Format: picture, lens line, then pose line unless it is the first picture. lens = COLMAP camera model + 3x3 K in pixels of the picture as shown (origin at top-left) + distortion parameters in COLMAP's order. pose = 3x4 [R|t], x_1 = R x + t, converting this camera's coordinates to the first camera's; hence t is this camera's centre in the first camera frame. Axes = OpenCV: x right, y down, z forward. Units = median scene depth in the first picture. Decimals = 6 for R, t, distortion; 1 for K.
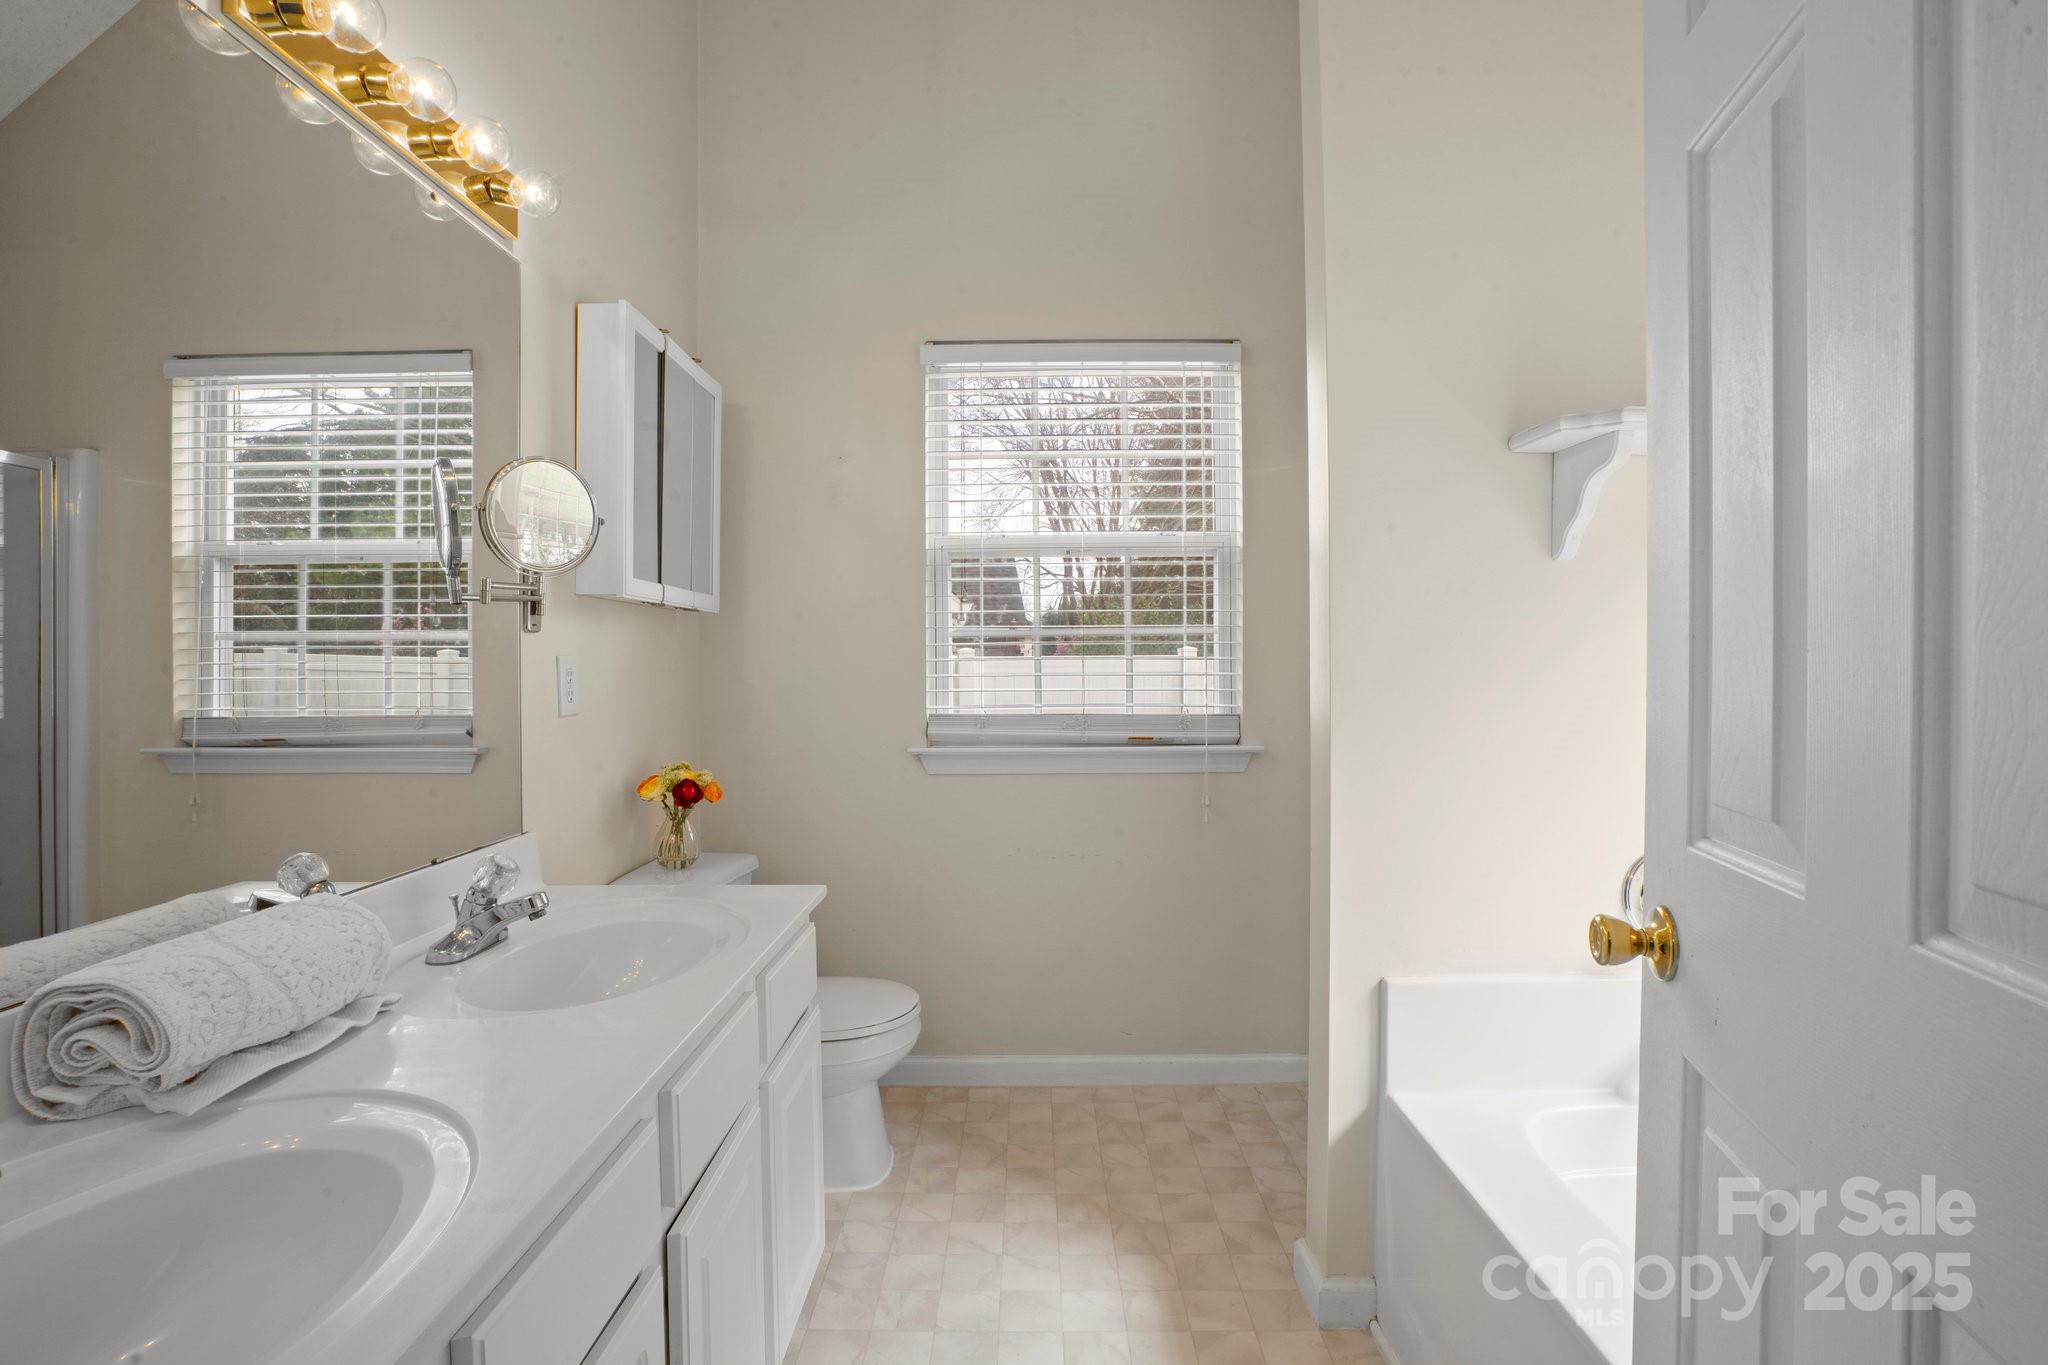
lens RADIAL K [[982.5, 0, 1007.8], [0, 982.5, 654.1], [0, 0, 1]] dist [-0.062282, 0.028267]
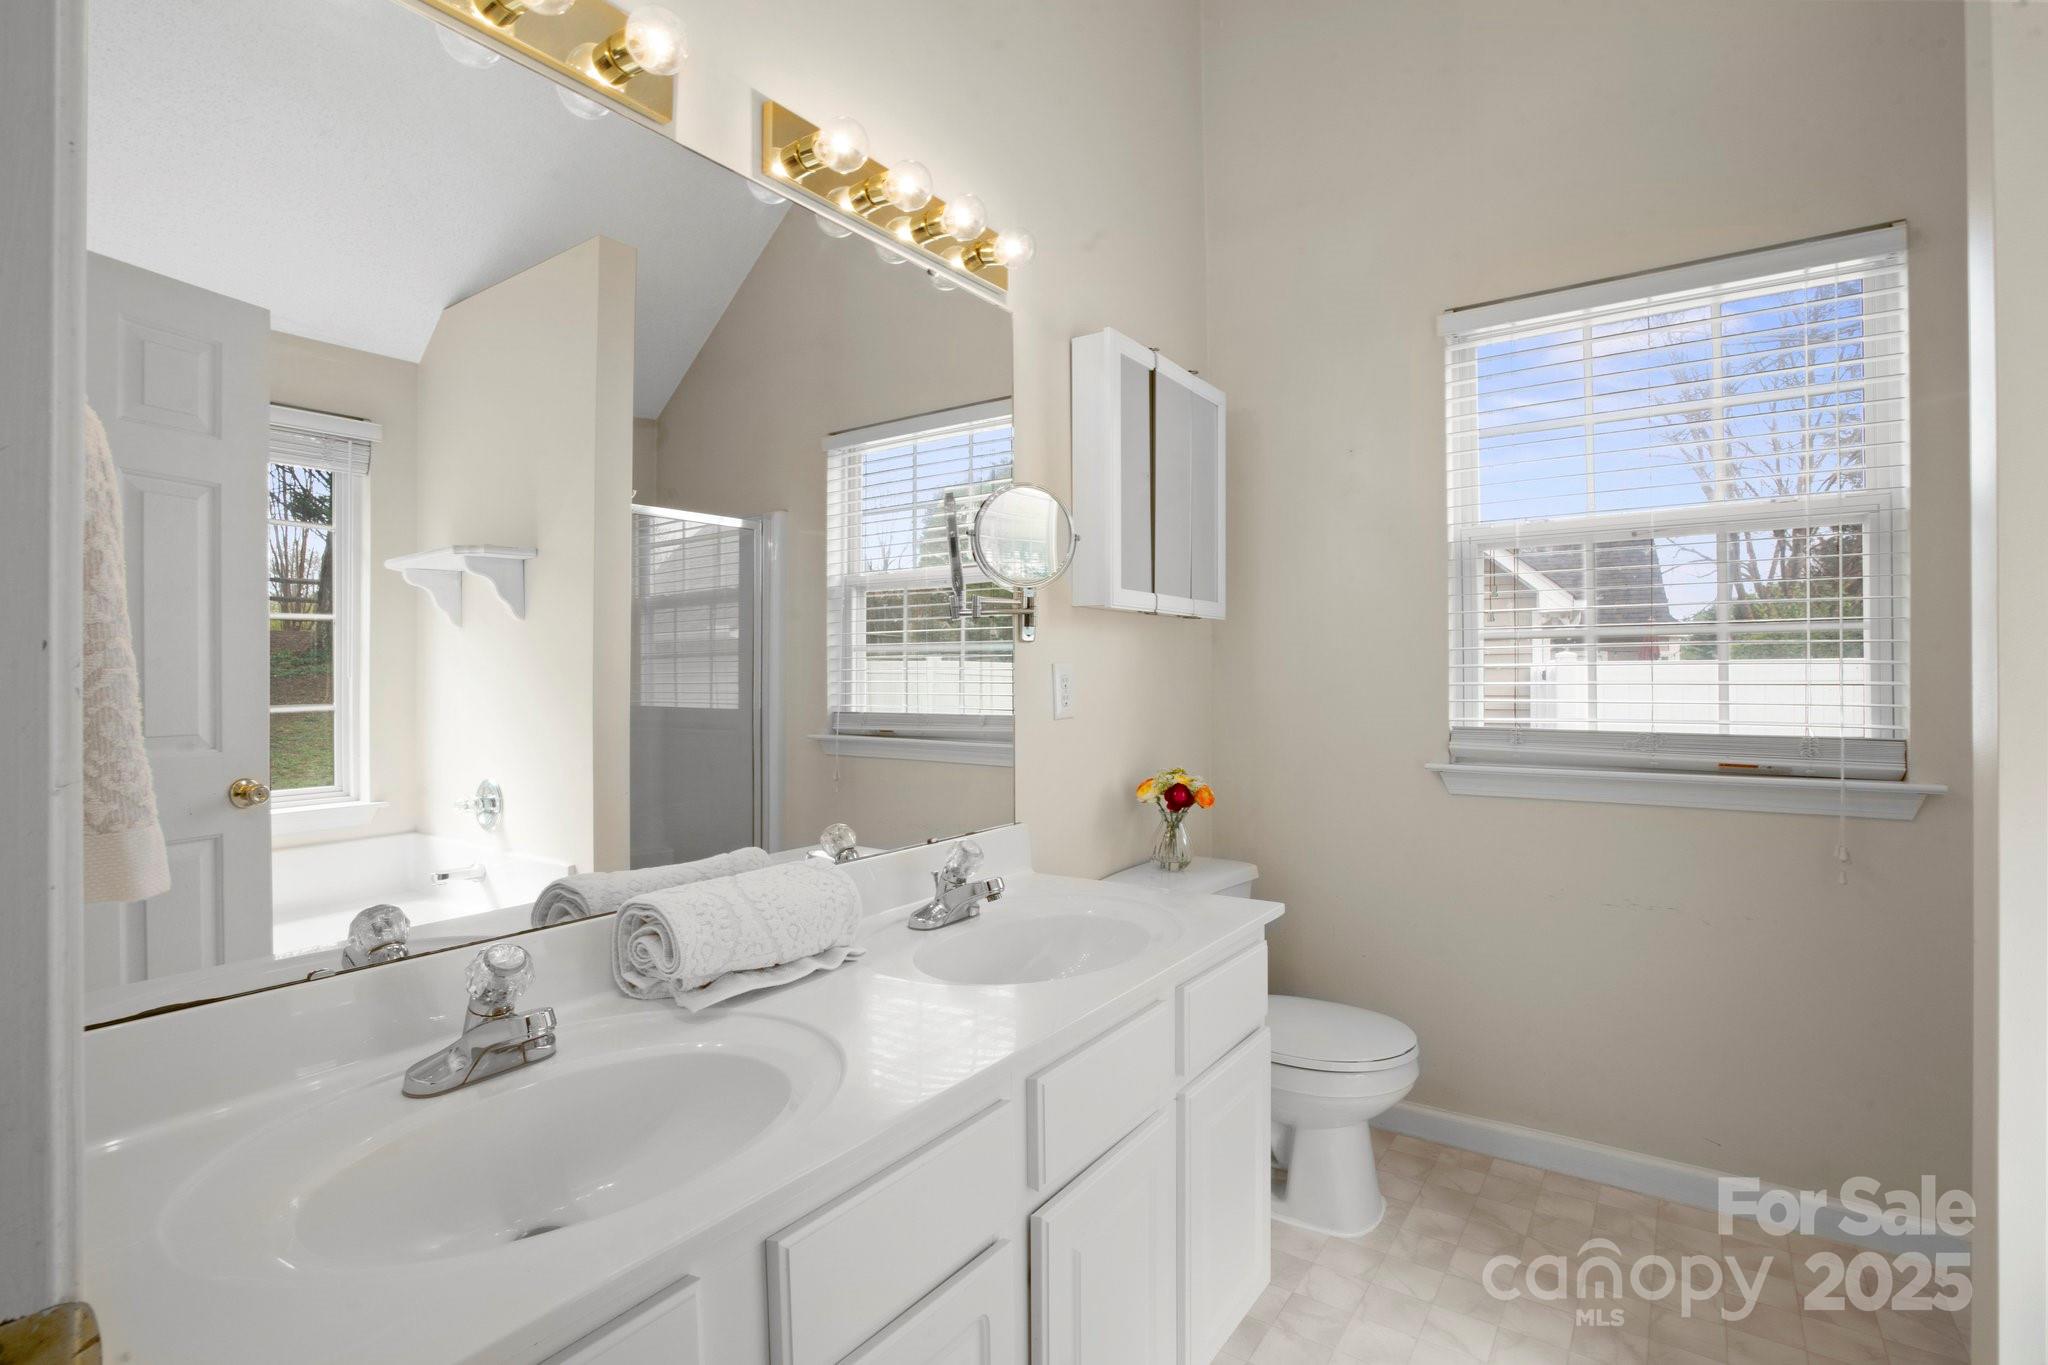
lens RADIAL K [[982.5, 0, 1007.8], [0, 982.5, 654.1], [0, 0, 1]] dist [-0.062282, 0.028267]
pose [[0.820441, -0.008940, -0.571661, 0.107561], [0.006491, 0.999959, -0.006323, -0.001777], [0.571694, 0.001477, 0.820466, 0.052444]]
